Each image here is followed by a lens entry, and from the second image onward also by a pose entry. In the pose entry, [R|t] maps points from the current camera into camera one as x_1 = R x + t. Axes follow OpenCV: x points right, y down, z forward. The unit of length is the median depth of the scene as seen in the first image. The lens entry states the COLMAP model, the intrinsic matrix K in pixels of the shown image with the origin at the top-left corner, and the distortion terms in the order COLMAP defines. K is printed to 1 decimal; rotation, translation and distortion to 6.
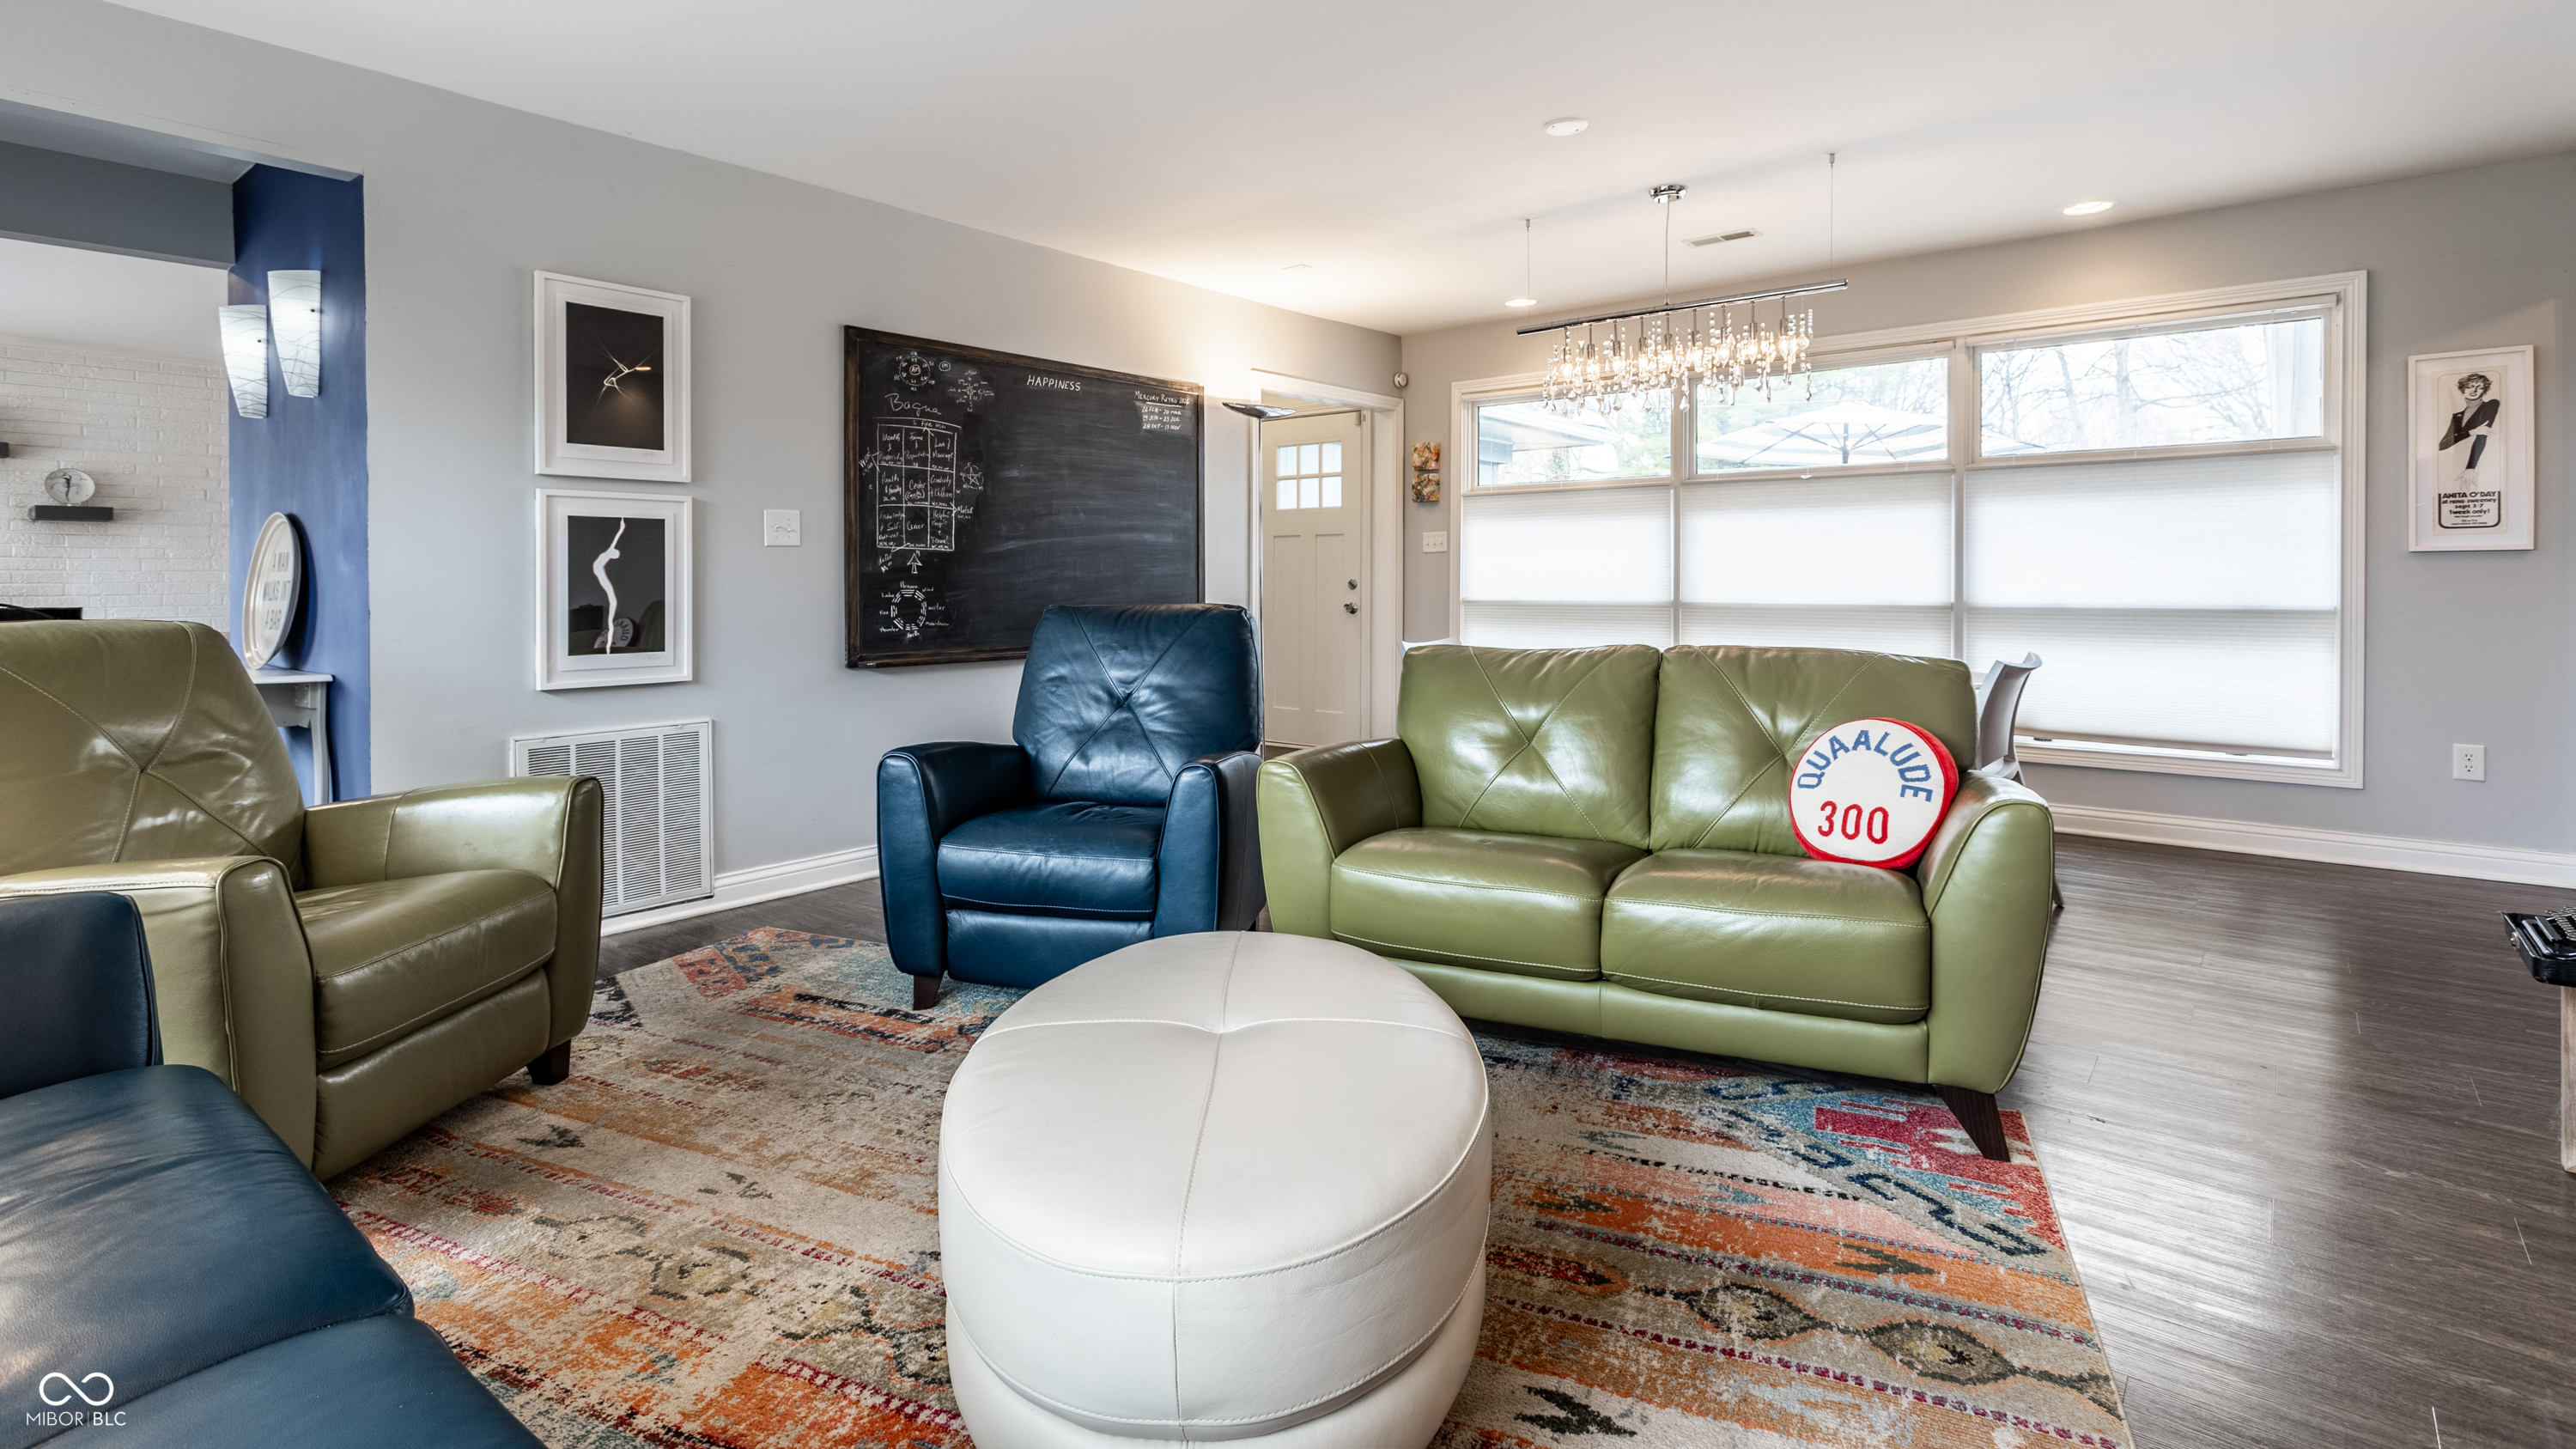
lens RADIAL K [[1221.0, 0, 1279.9], [0, 1221.0, 596.4], [0, 0, 1]] dist [0.001736, 0.000165]
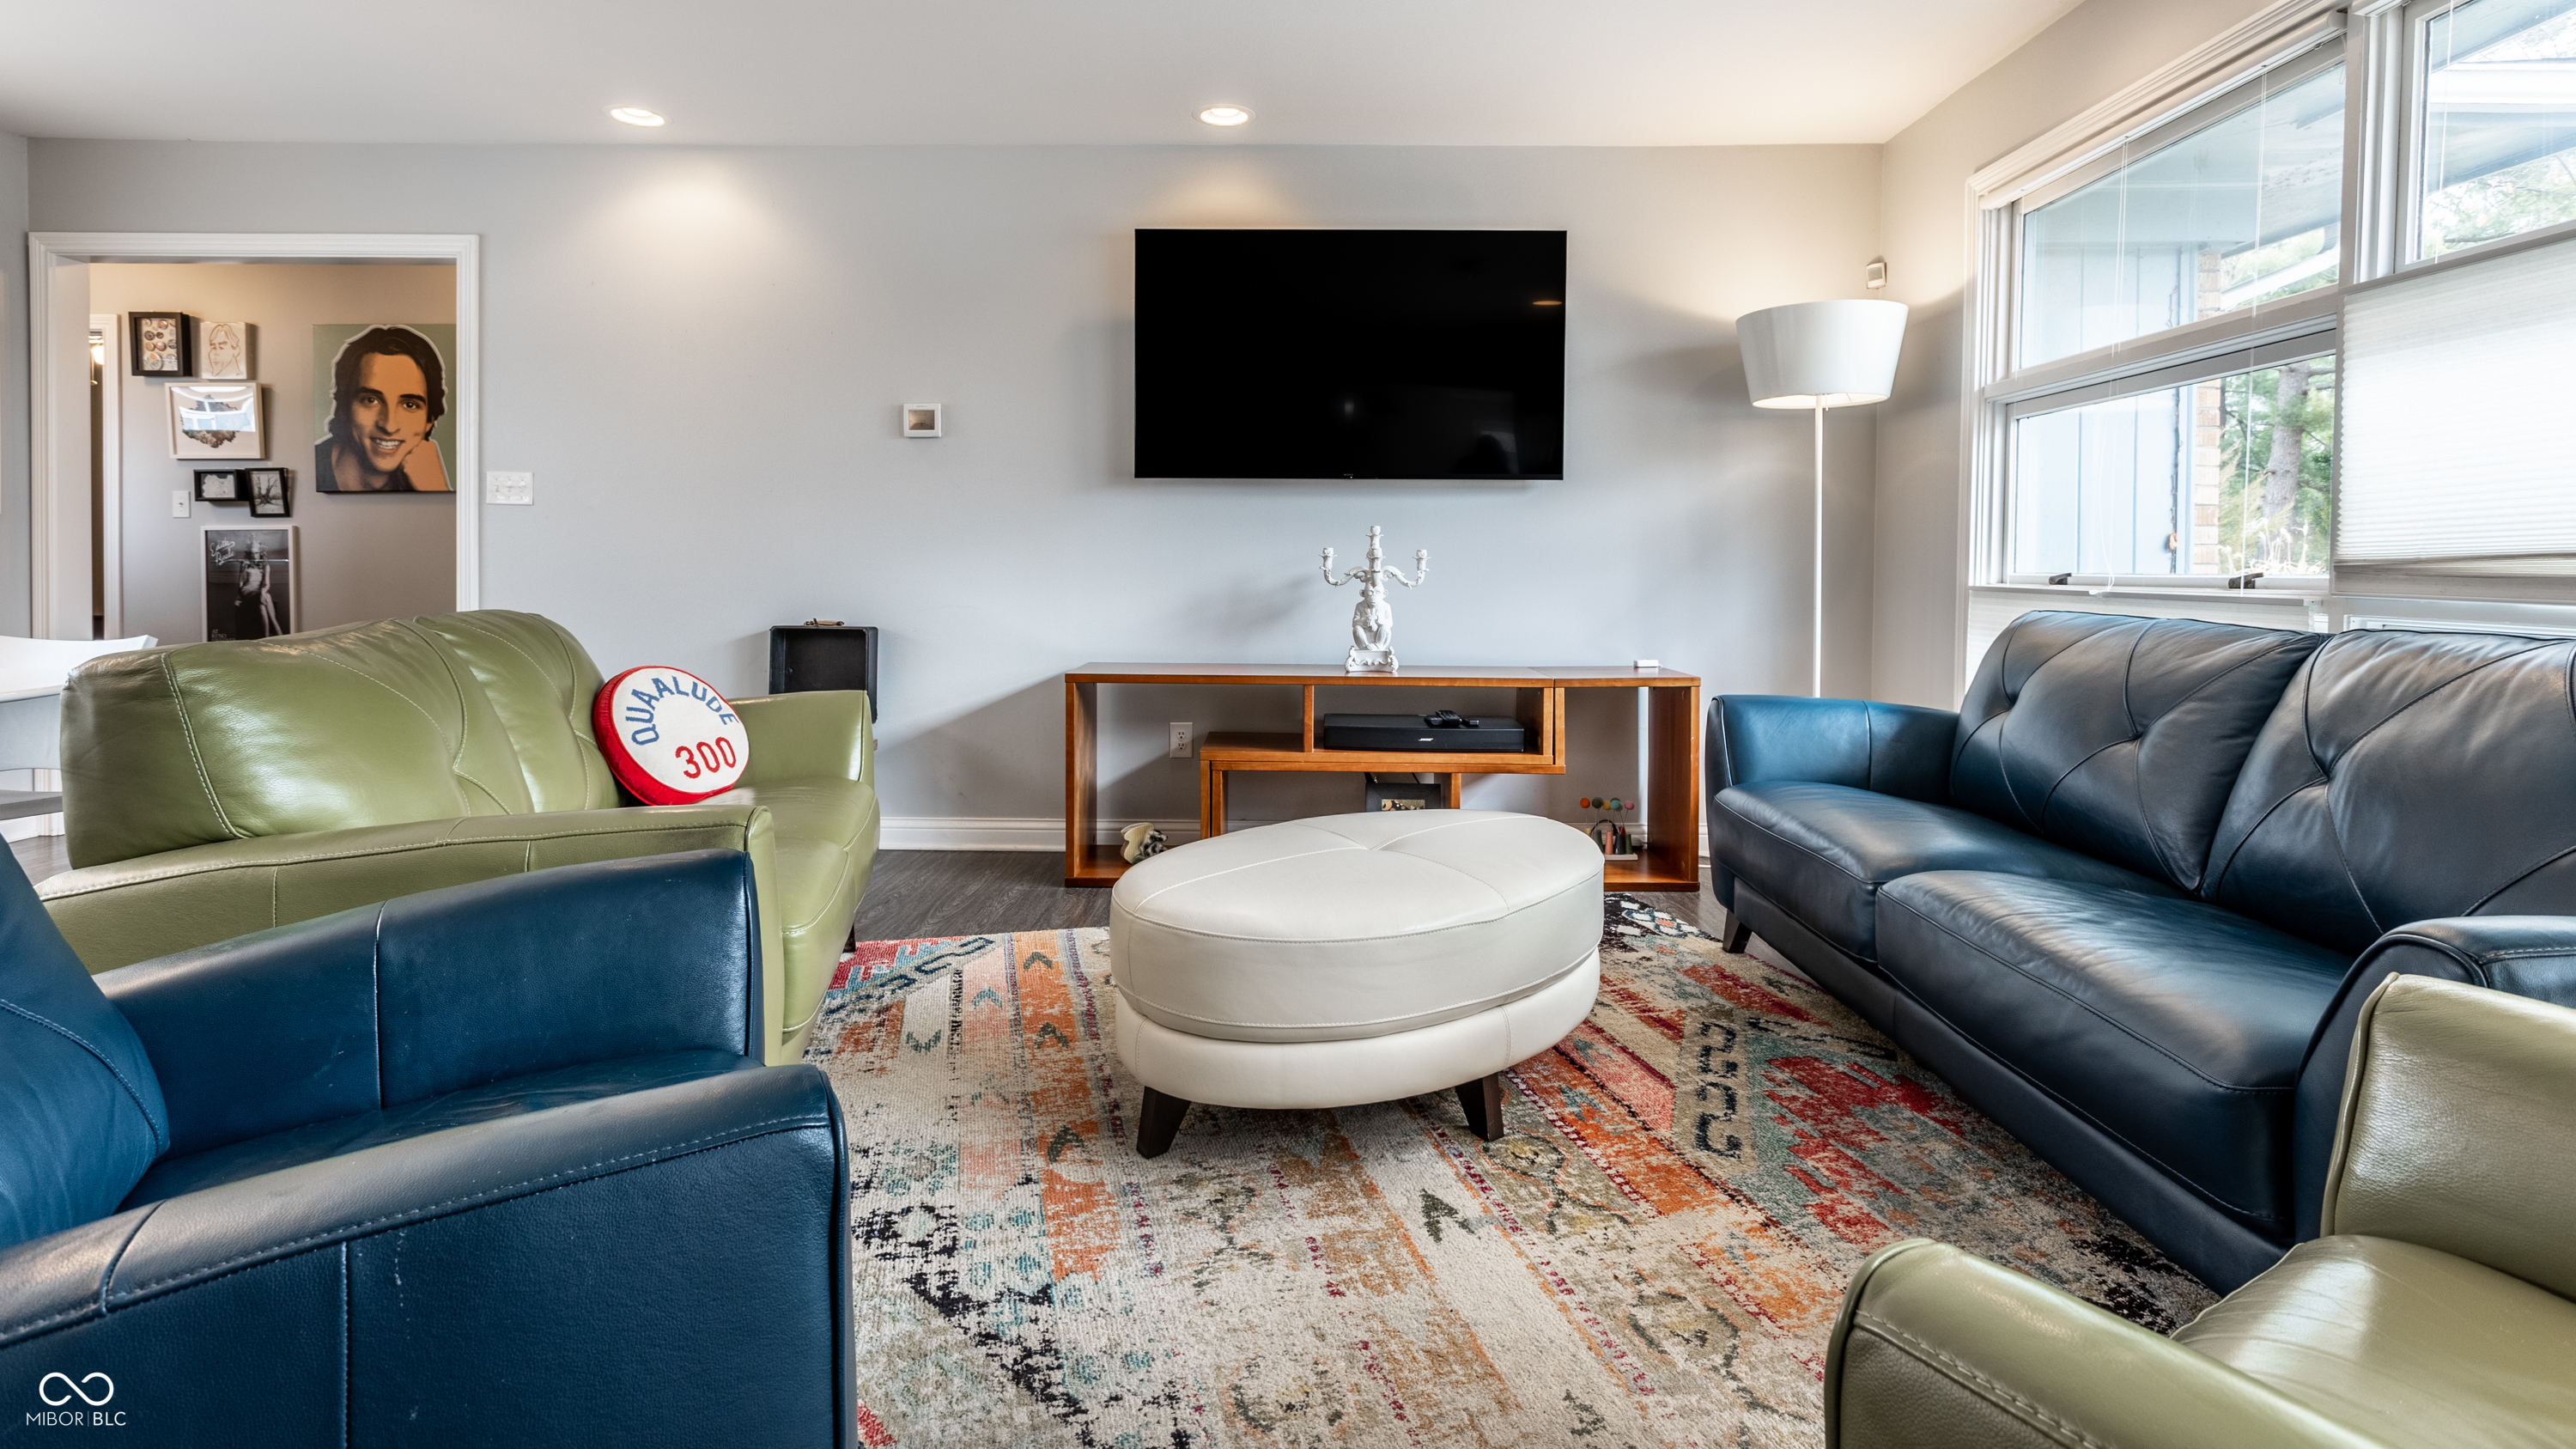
lens RADIAL K [[1218.9, 0, 1292.2], [0, 1218.9, 583.8], [0, 0, 1]] dist [-0.000488, -0.000615]
pose [[-0.637592, -0.011106, 0.770294, -0.393849], [0.009397, 0.999710, 0.022191, 0.006195], [-0.770317, 0.021387, -0.637302, 0.722689]]
